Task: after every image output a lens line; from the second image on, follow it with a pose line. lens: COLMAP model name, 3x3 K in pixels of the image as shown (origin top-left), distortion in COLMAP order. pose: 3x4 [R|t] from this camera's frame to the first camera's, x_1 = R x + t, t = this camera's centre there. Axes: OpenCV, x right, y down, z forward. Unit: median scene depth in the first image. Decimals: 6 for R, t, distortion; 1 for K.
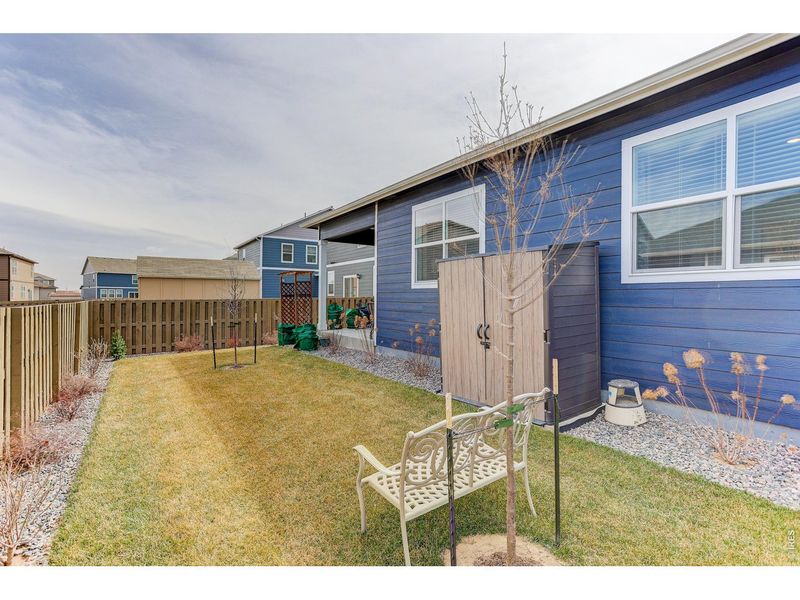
lens RADIAL K [[395.7, 0, 394.4], [0, 395.7, 299.1], [0, 0, 1]] dist [-0.053790, 0.019590]
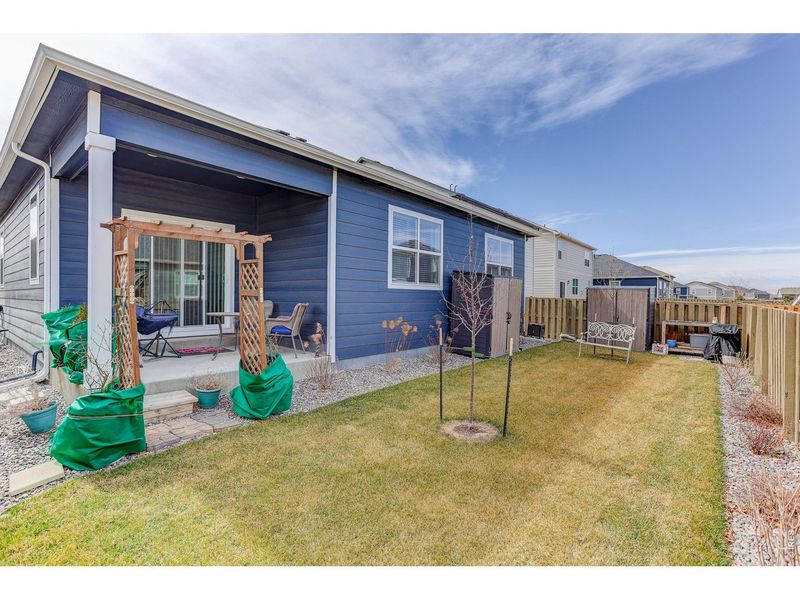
lens RADIAL K [[395.7, 0, 394.4], [0, 395.7, 299.1], [0, 0, 1]] dist [-0.053790, 0.019590]
pose [[-0.313171, -0.004180, 0.949688, -1.081001], [0.001953, 0.999985, 0.005046, -0.002132], [-0.949695, 0.003435, -0.313158, 1.544618]]
